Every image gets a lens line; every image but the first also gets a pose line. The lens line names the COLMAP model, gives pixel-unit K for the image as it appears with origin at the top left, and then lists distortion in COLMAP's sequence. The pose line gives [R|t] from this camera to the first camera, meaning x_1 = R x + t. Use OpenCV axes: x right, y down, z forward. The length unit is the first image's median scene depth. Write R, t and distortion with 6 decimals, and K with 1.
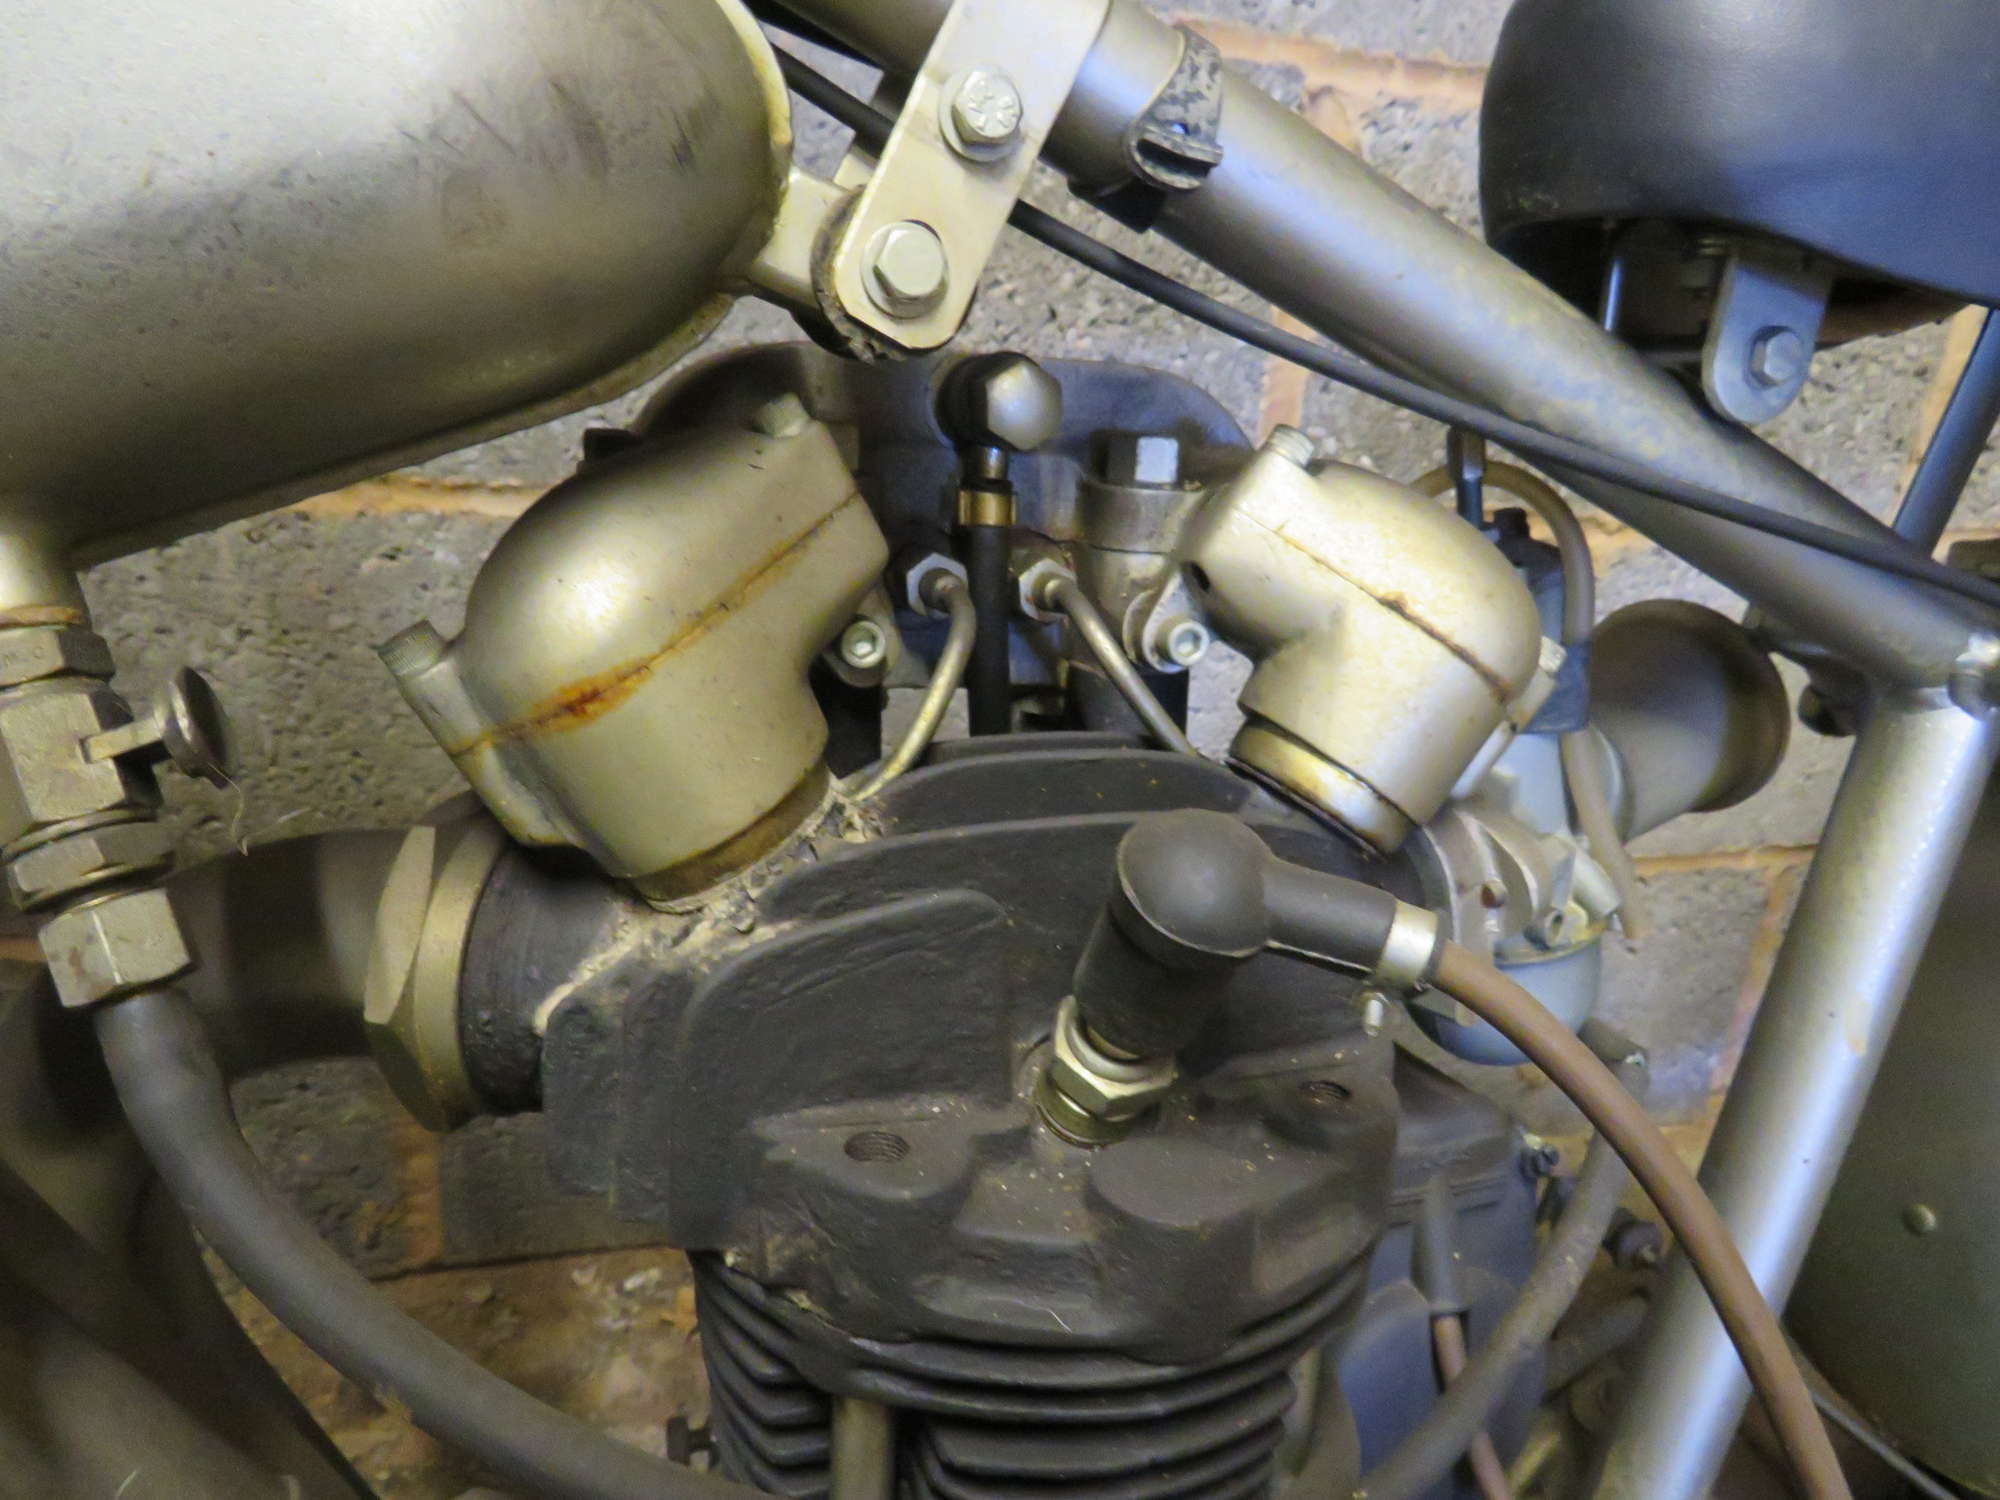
lens RADIAL K [[1407.6, 0, 993.6], [0, 1407.6, 742.7], [0, 0, 1]] dist [-0.029129, 0.006490]
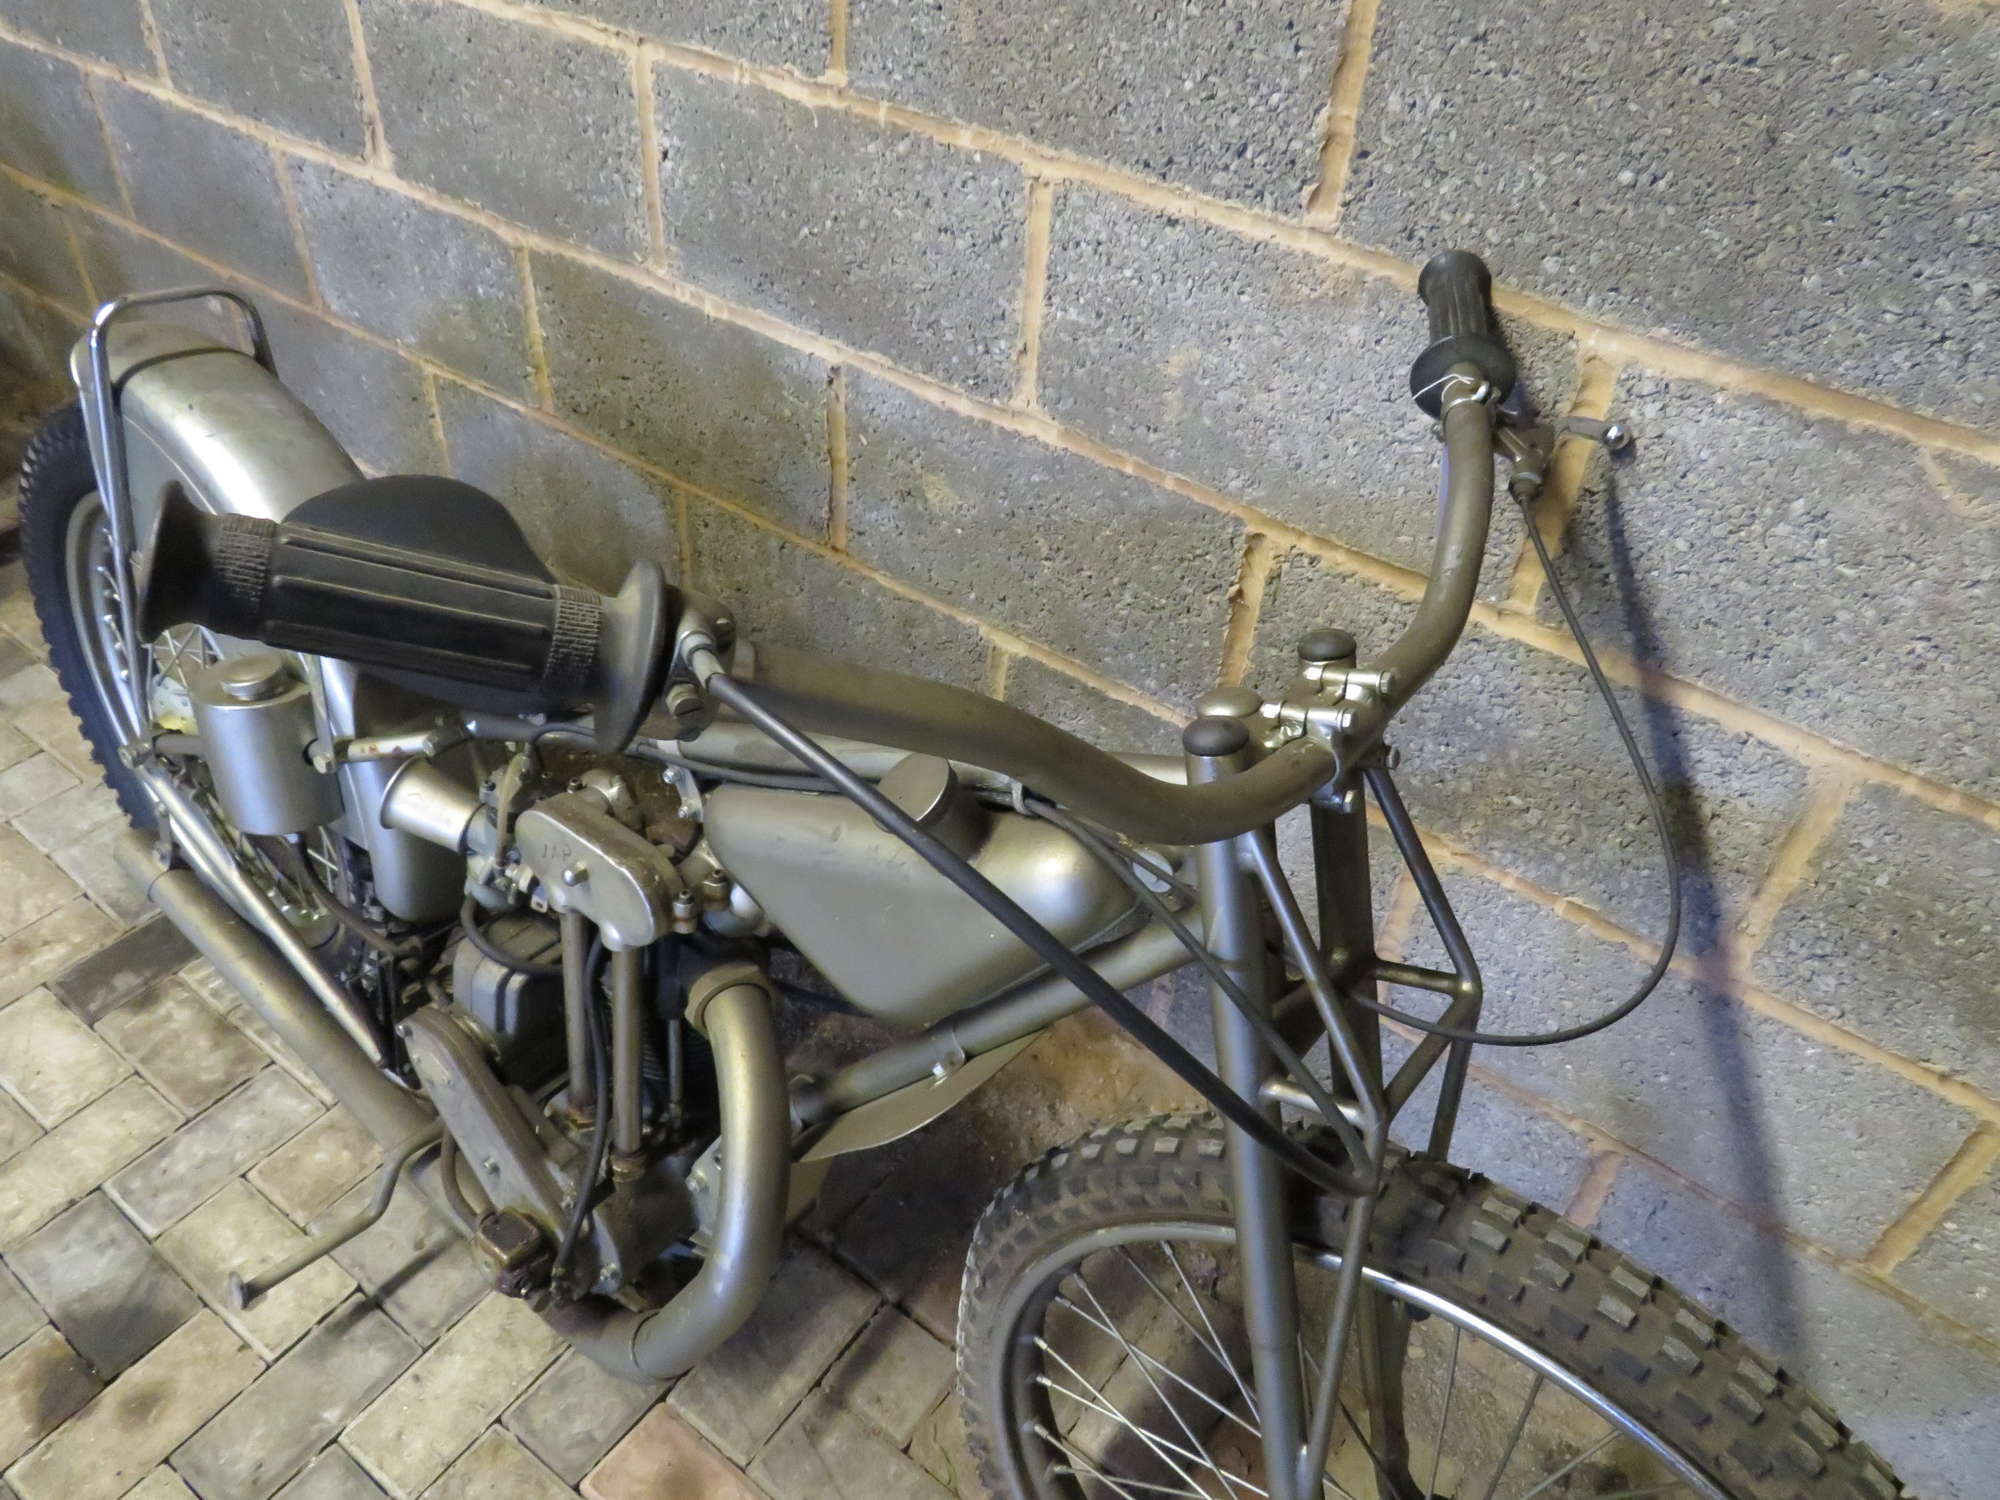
lens RADIAL K [[1407.6, 0, 1001.2], [0, 1407.6, 747.3], [0, 0, 1]] dist [-0.029129, 0.006490]
pose [[0.620551, 0.470981, -0.626972, 1.272051], [-0.296904, 0.881131, 0.368043, -0.806526], [0.725786, -0.042239, 0.686623, -0.398207]]
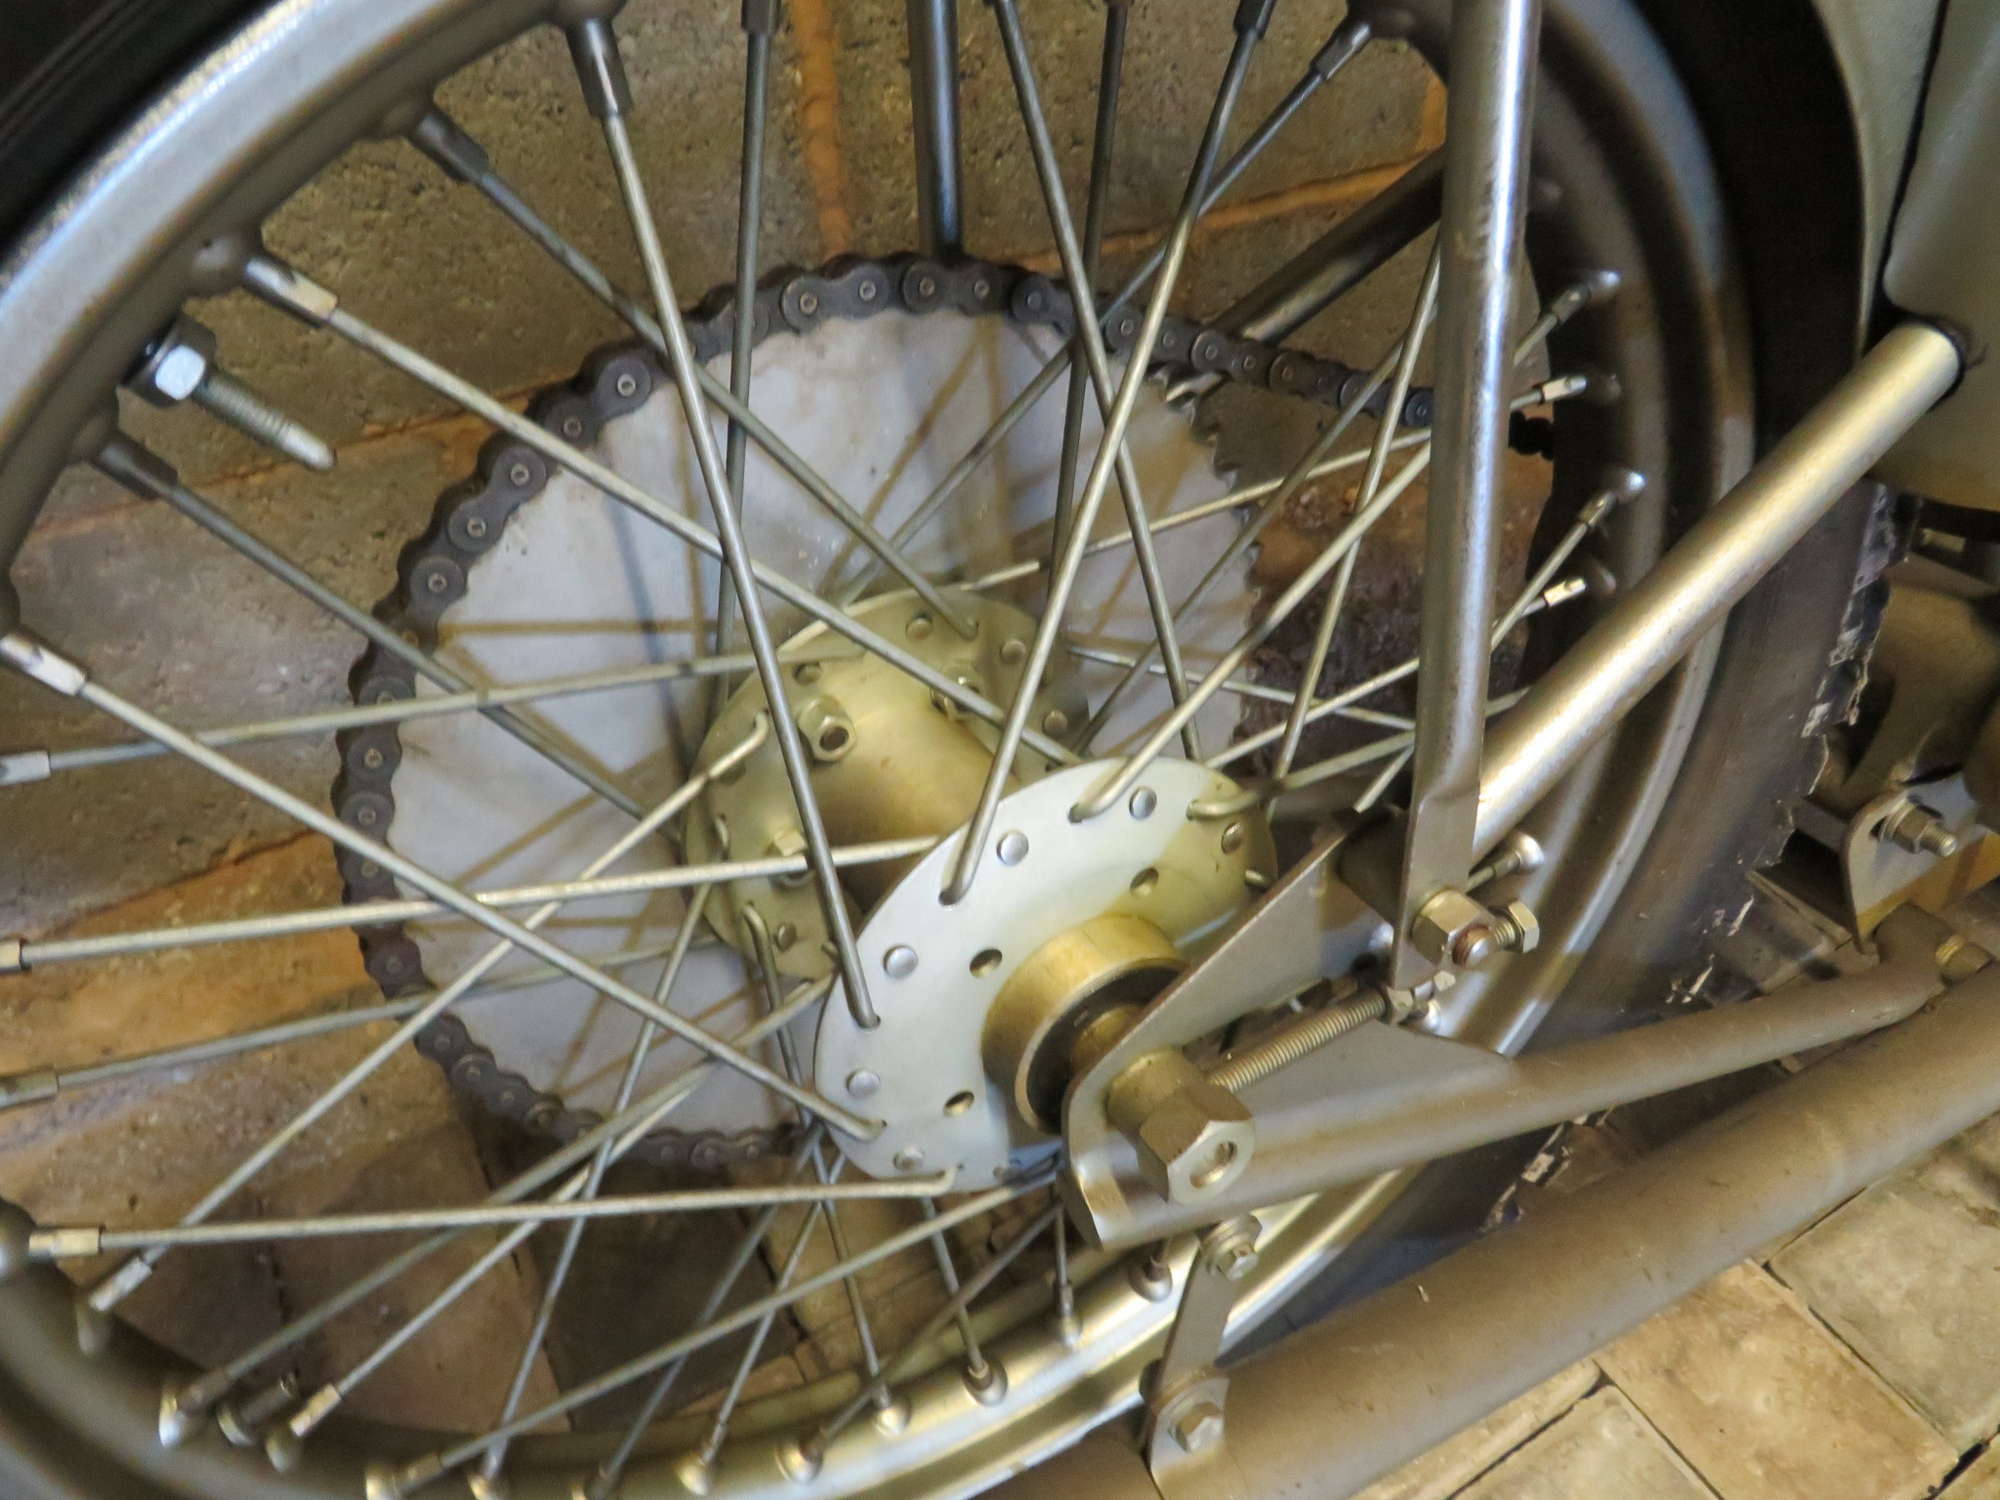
lens RADIAL K [[1407.6, 0, 984.1], [0, 1407.6, 750.9], [0, 0, 1]] dist [-0.029129, 0.006490]
pose [[0.961381, -0.246210, 0.122993, -0.933657], [0.183221, 0.906016, 0.381530, 0.054698], [-0.205370, -0.344261, 0.916137, -0.275588]]
